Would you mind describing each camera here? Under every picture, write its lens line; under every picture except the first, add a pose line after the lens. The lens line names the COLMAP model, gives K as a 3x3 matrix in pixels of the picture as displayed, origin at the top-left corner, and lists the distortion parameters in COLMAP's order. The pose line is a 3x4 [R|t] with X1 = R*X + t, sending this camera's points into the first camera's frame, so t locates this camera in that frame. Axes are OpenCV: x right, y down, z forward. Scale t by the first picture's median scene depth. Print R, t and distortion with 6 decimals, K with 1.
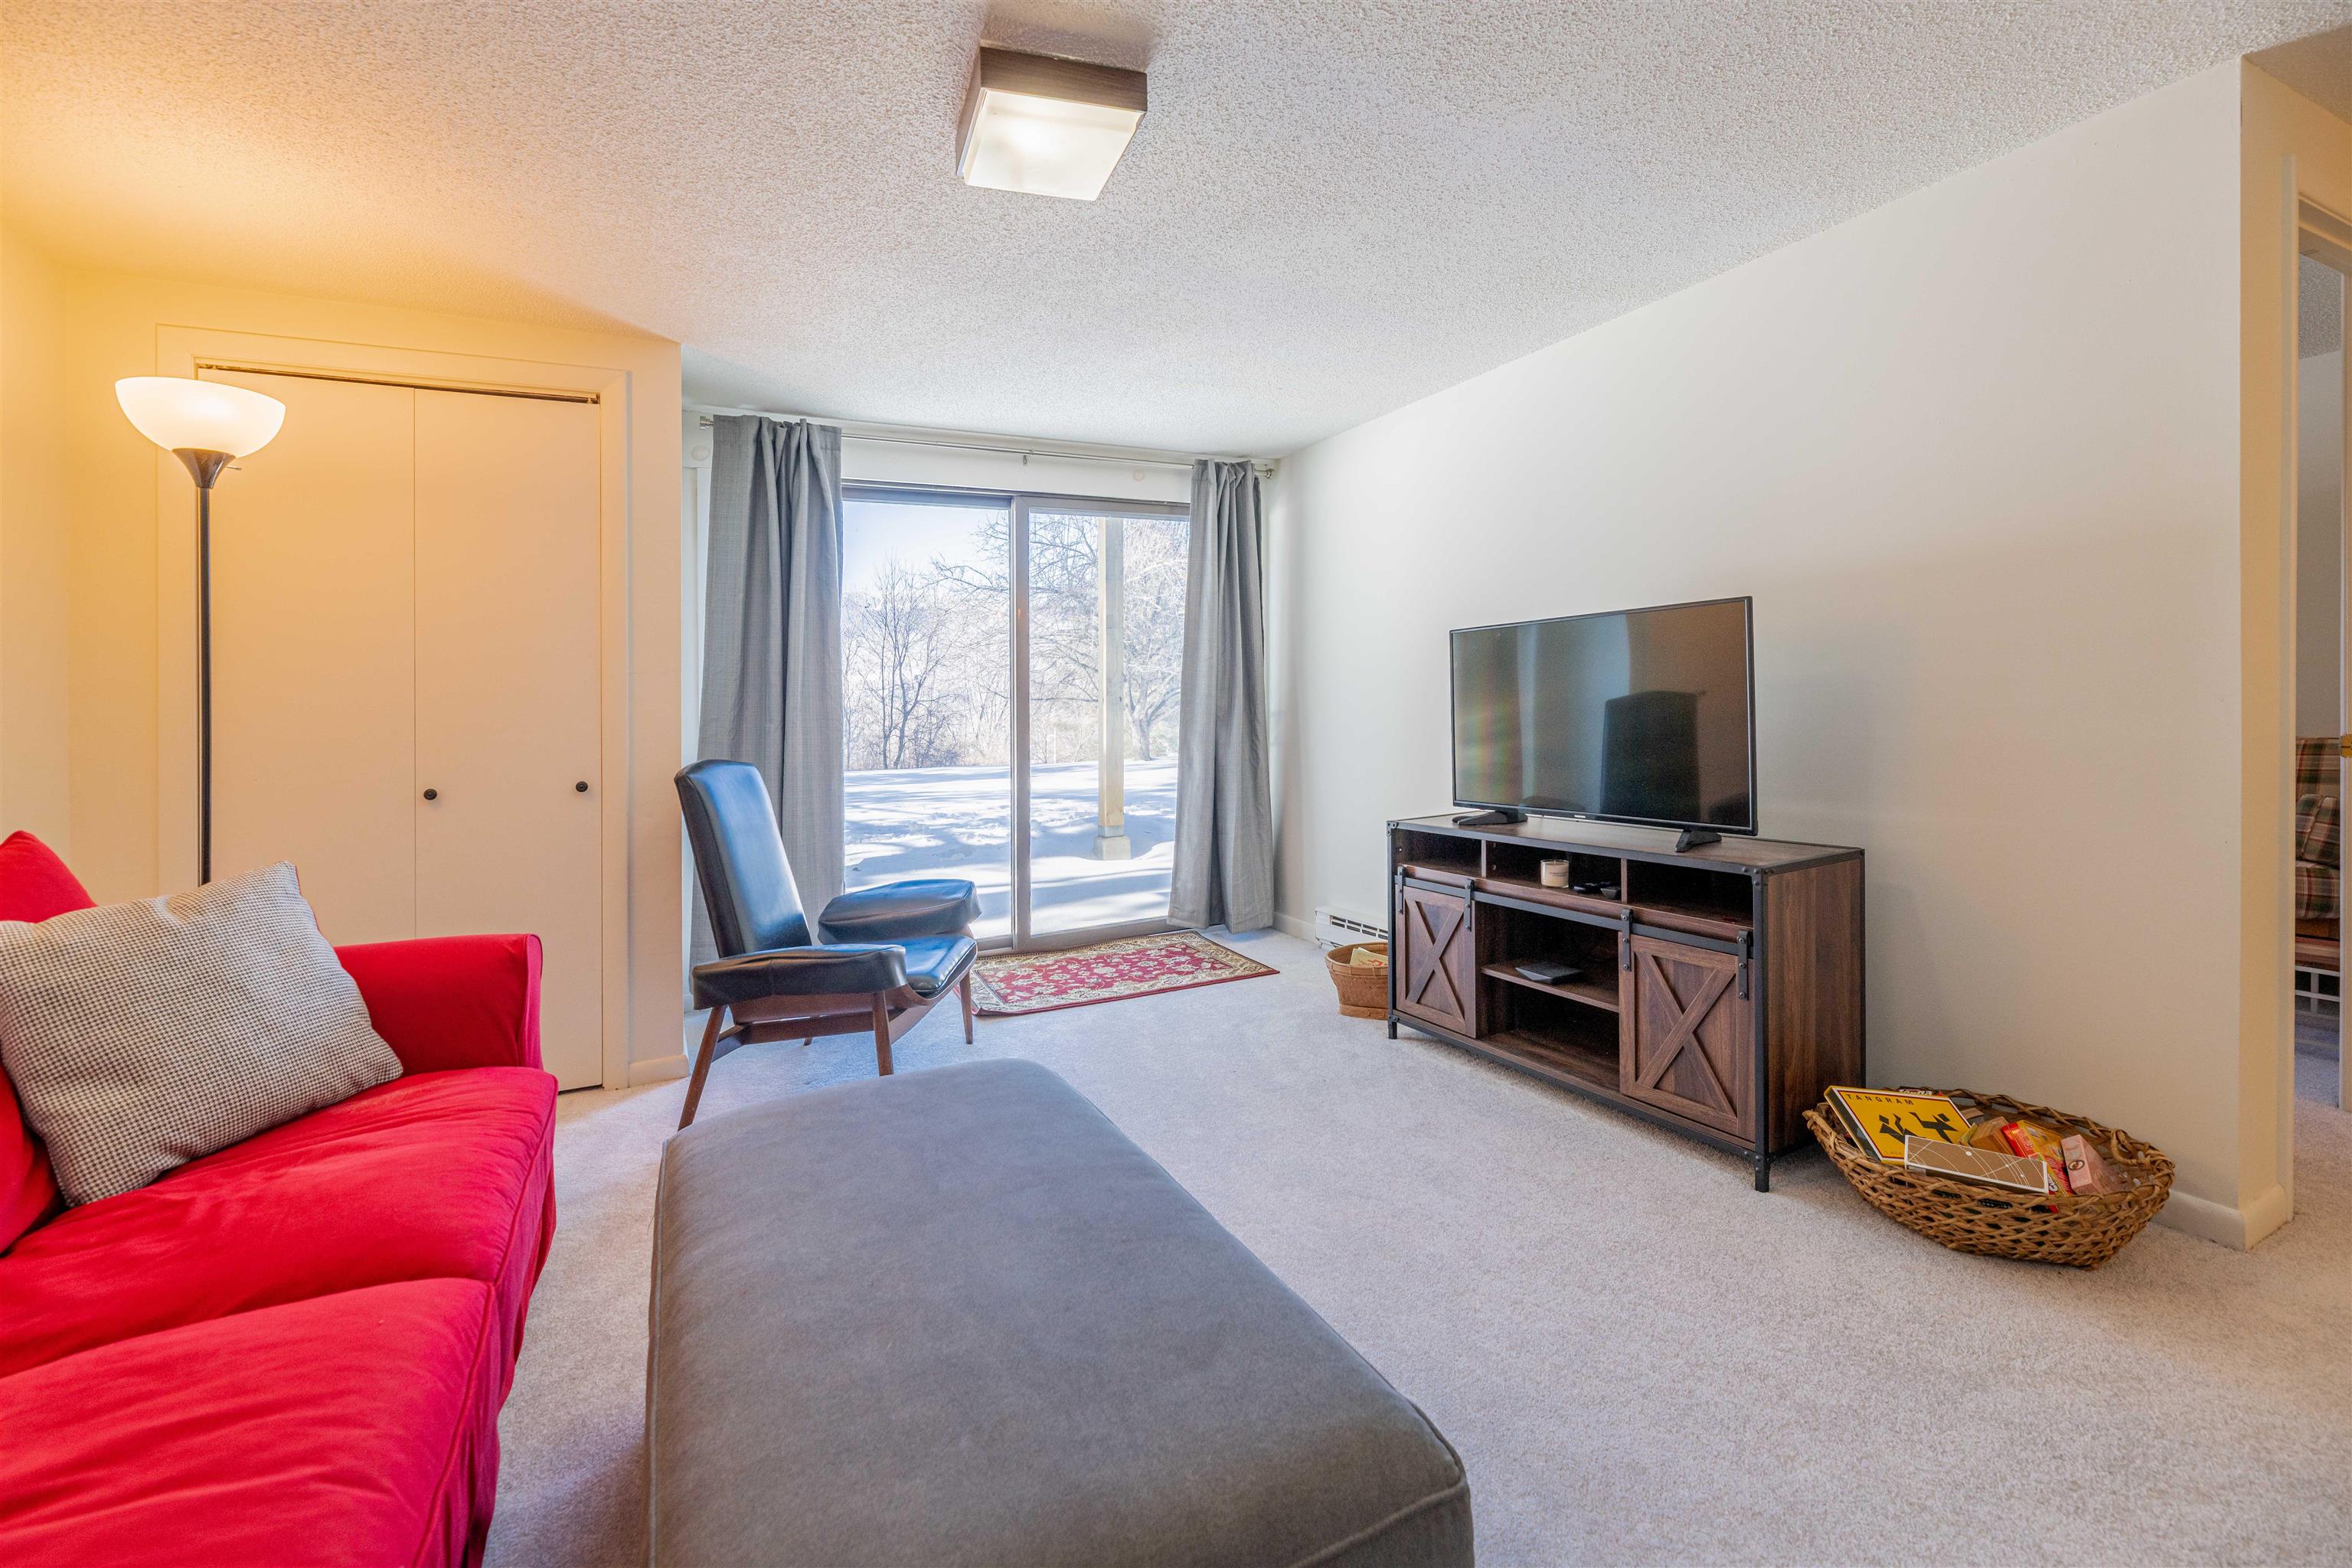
lens RADIAL K [[970.4, 0, 1176.5], [0, 970.4, 691.6], [0, 0, 1]] dist [0.000149, 0.000050]
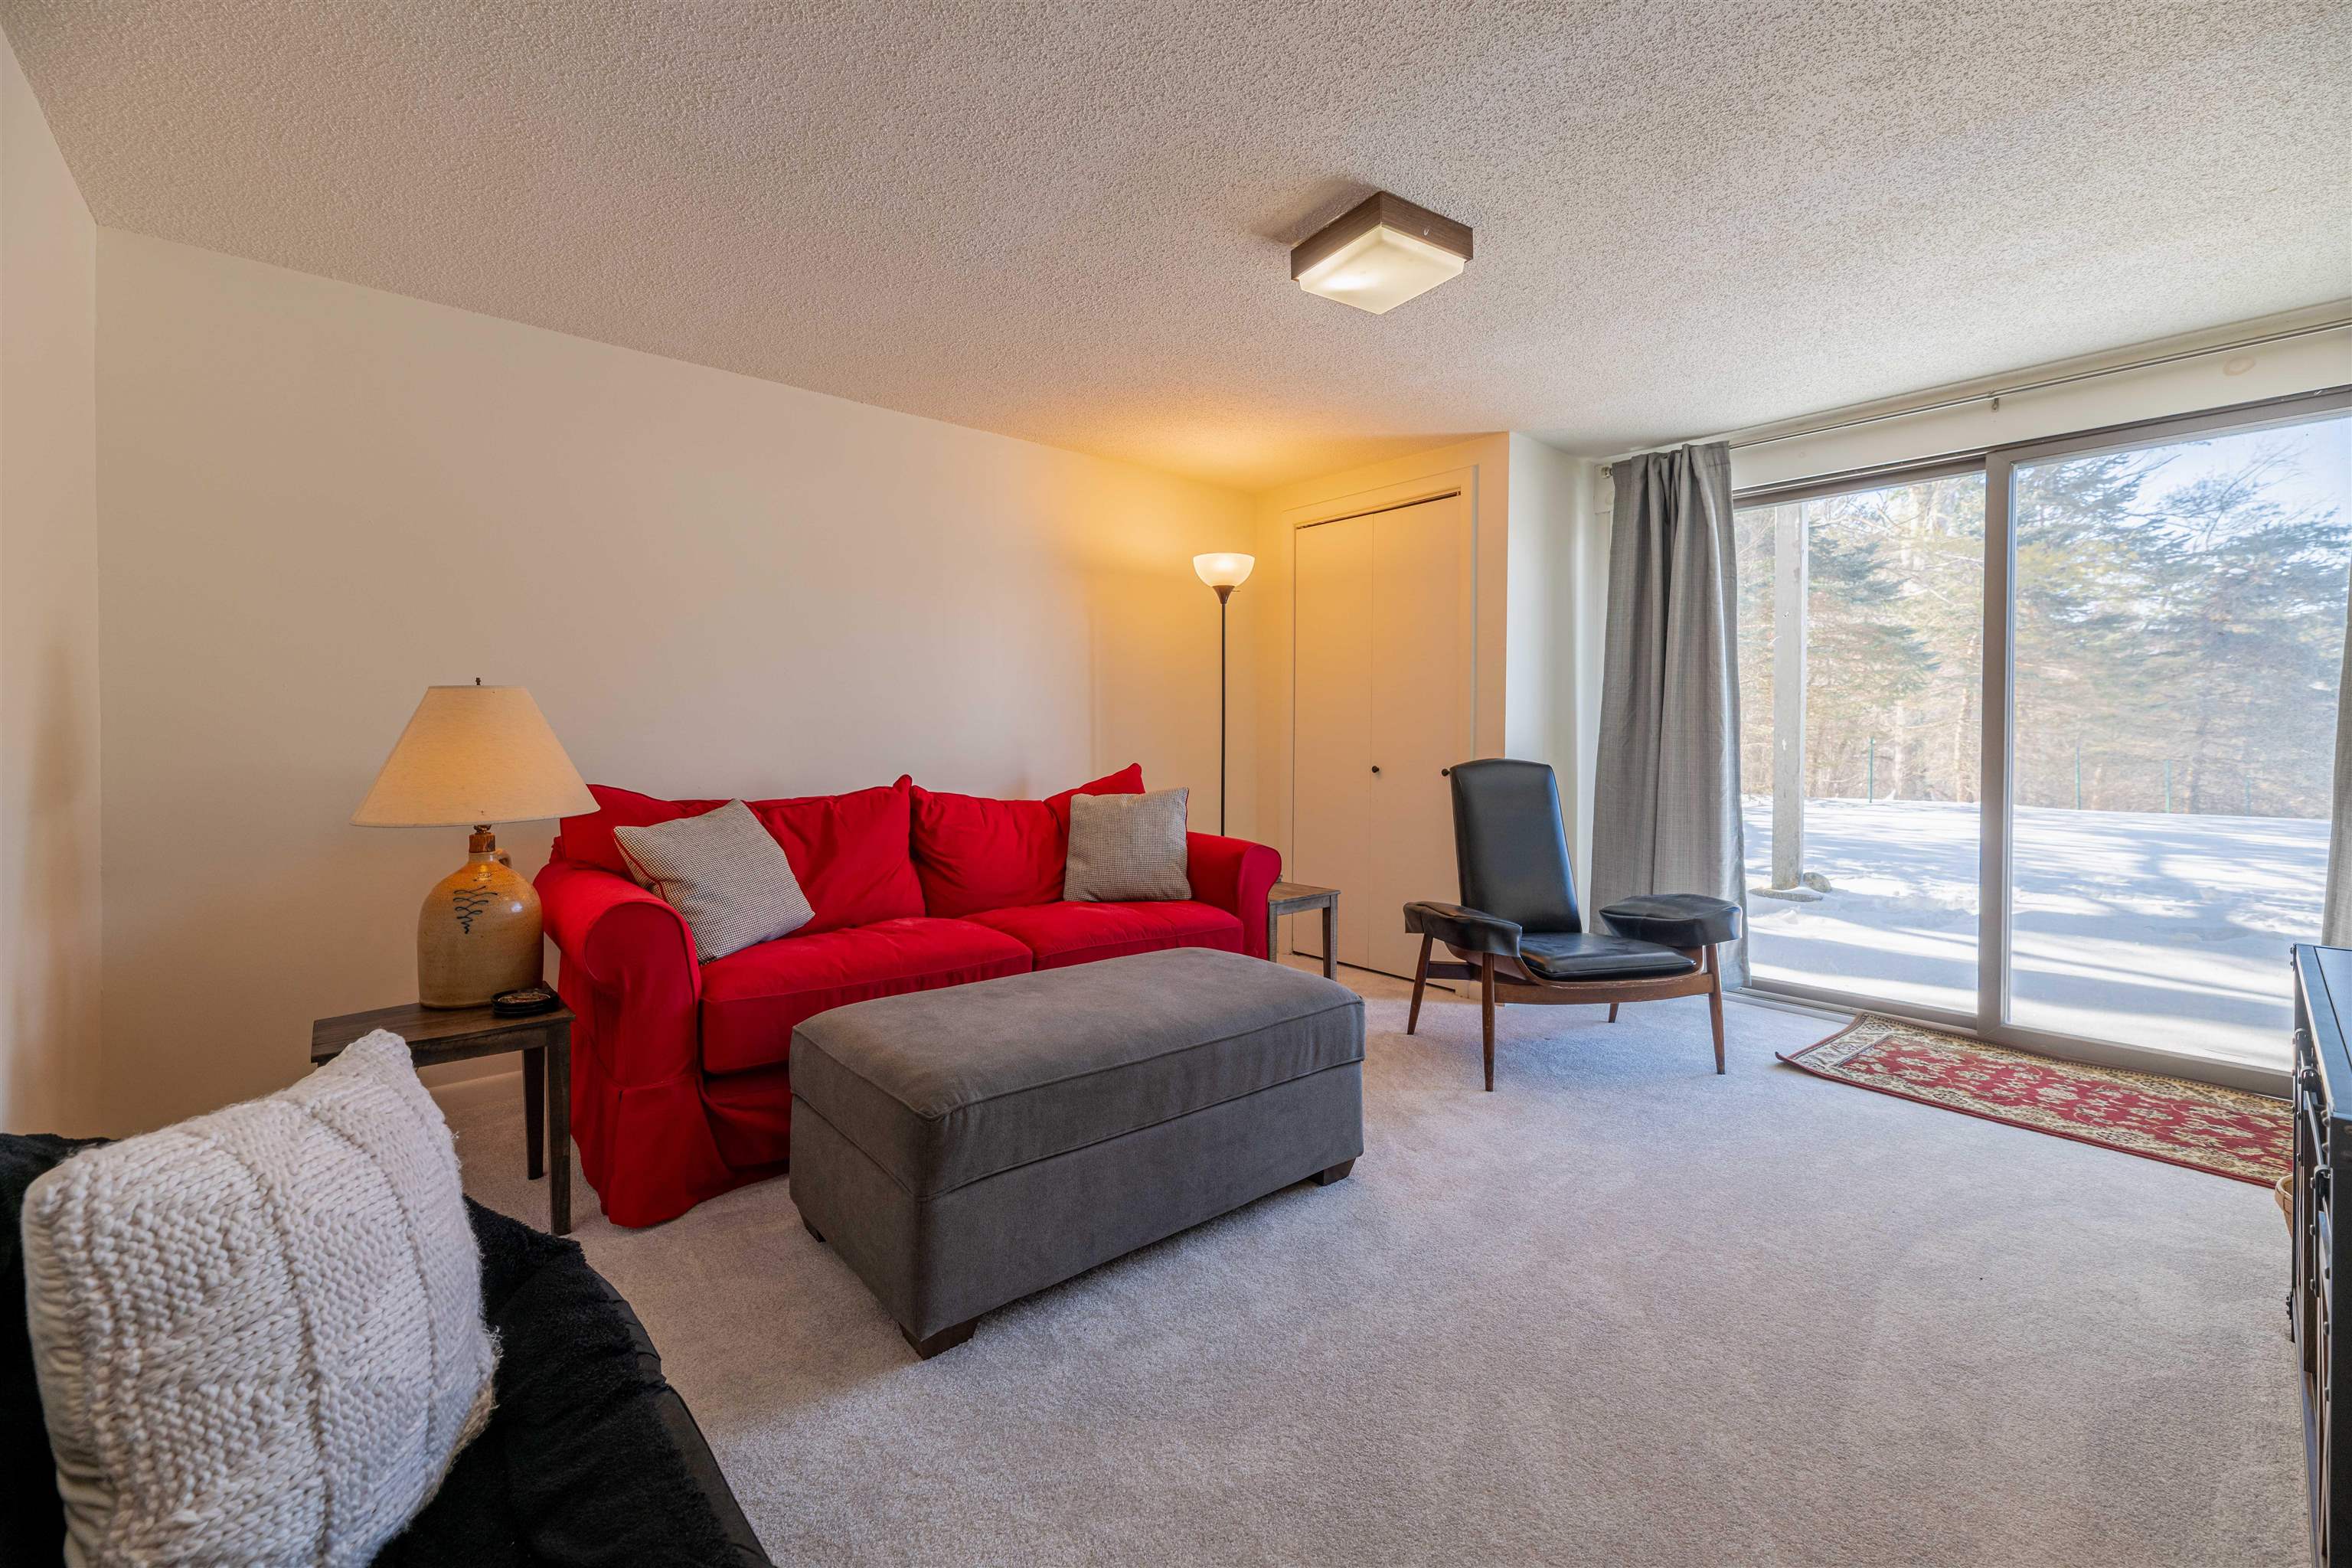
lens RADIAL K [[952.8, 0, 1176.7], [0, 952.8, 718.6], [0, 0, 1]] dist [0.000418, 0.000079]
pose [[0.272727, 0.019027, -0.961903, 0.468393], [-0.002067, 0.999814, 0.019191, -0.004396], [0.962089, -0.003246, 0.272716, 0.196496]]
